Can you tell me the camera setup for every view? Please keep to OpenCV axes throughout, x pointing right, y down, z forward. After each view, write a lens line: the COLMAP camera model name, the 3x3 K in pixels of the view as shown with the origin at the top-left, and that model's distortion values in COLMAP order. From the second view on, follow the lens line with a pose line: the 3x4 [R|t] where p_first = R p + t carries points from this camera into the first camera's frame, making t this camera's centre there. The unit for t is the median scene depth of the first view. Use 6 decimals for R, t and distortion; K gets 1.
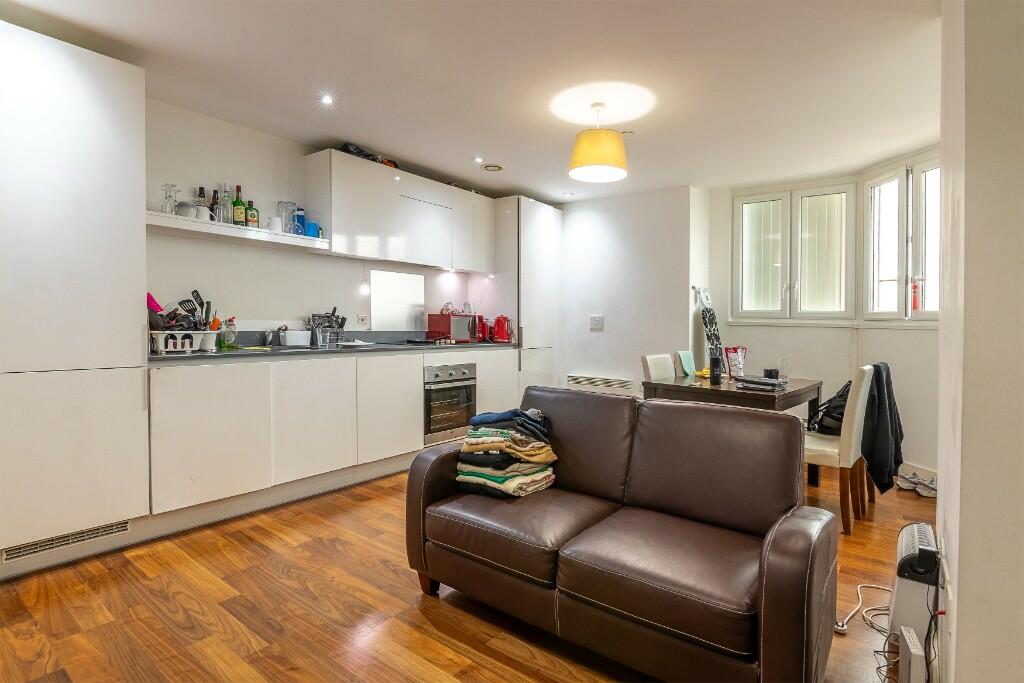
lens RADIAL K [[525.4, 0, 508.7], [0, 525.4, 330.7], [0, 0, 1]] dist [0.018084, -0.000126]
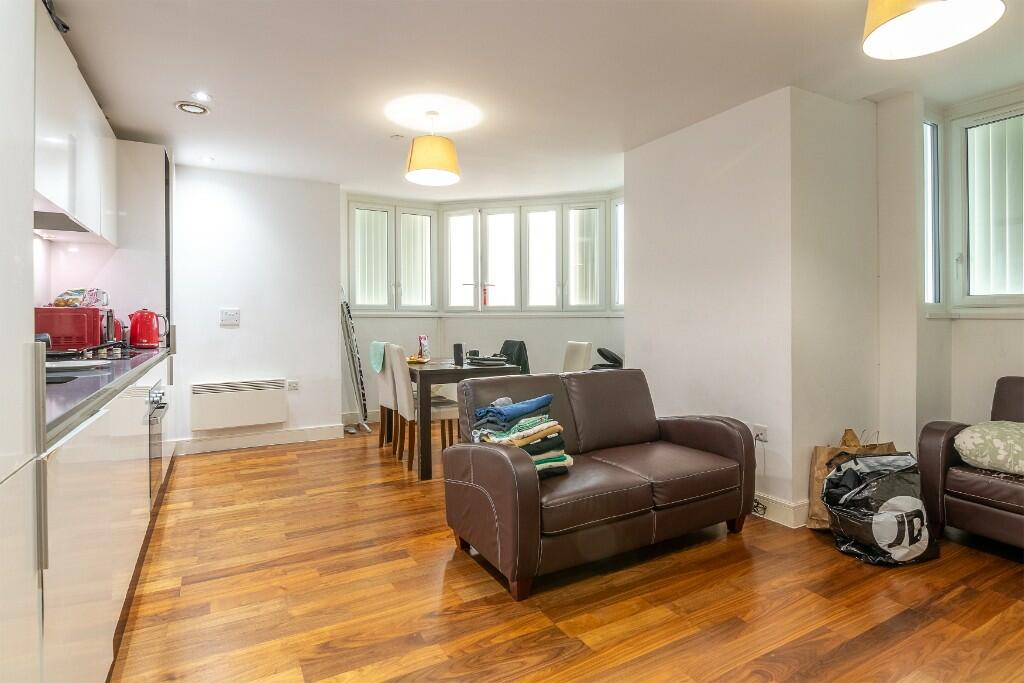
lens RADIAL K [[519.6, 0, 507.7], [0, 519.6, 308.9], [0, 0, 1]] dist [-0.001268, 0.000009]
pose [[0.393755, -0.004078, 0.919206, -0.631171], [0.024590, 0.999679, -0.006098, -0.017965], [-0.918886, 0.025005, 0.393729, 0.387266]]
